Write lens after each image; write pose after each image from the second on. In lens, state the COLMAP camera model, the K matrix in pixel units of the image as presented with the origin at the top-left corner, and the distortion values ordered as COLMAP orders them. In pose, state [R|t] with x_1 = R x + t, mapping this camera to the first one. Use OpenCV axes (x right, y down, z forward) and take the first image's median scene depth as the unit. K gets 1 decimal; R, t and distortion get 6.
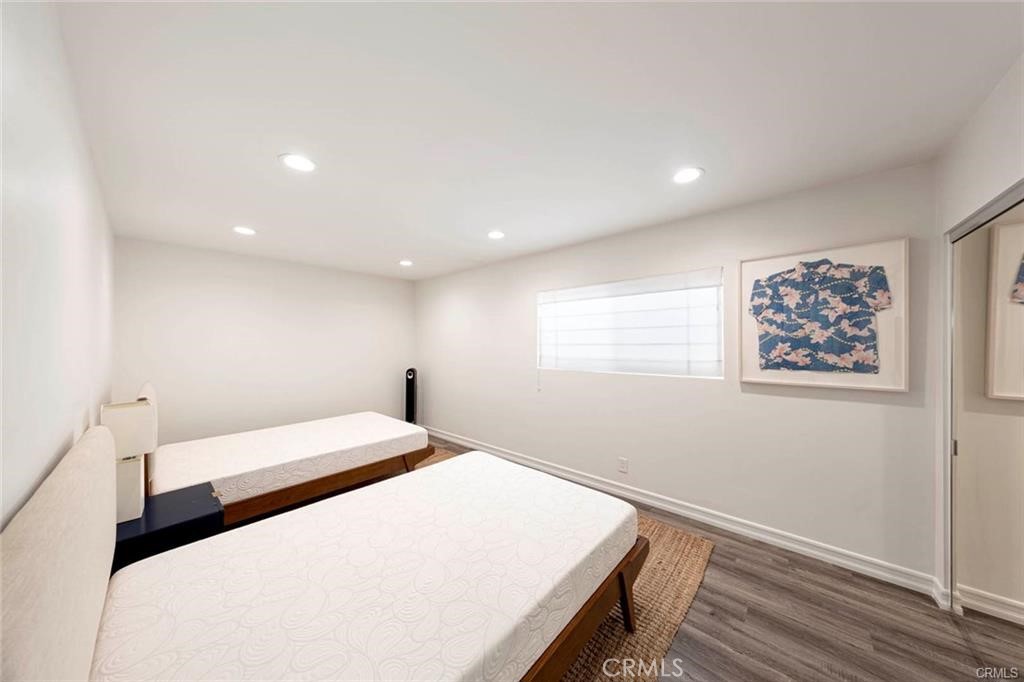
lens RADIAL K [[313.9, 0, 512.8], [0, 313.9, 343.9], [0, 0, 1]] dist [0.000614, 0.000225]
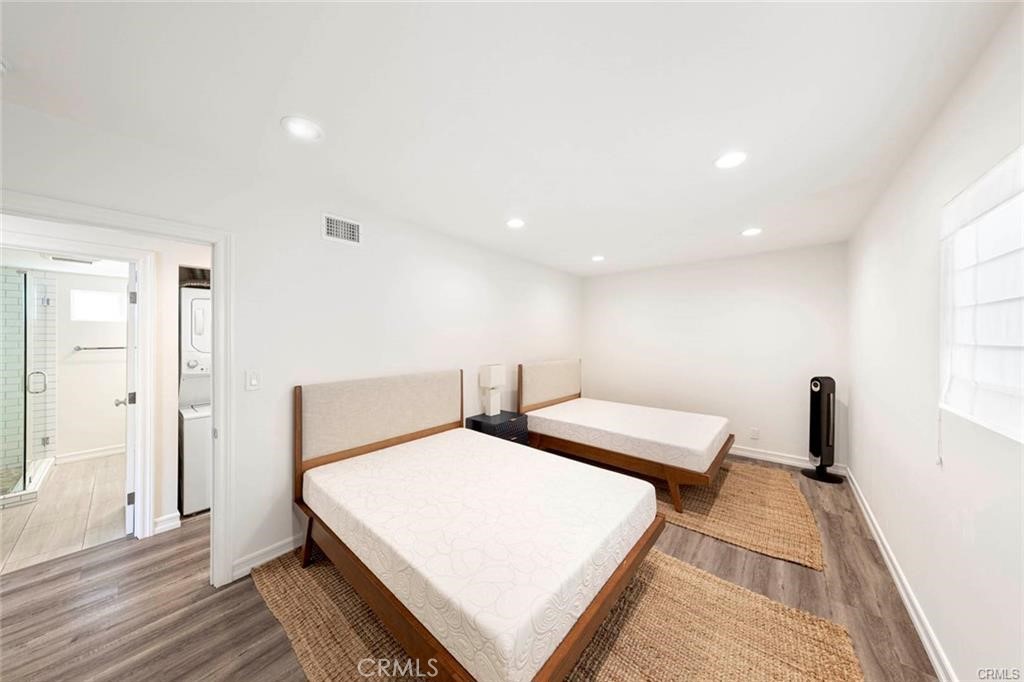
lens RADIAL K [[313.9, 0, 519.9], [0, 313.9, 341.8], [0, 0, 1]] dist [0.000614, 0.000225]
pose [[0.021370, 0.009965, -0.999722, 0.556368], [-0.002196, 0.999948, 0.009920, -0.001786], [0.999769, 0.001984, 0.021390, 0.602182]]
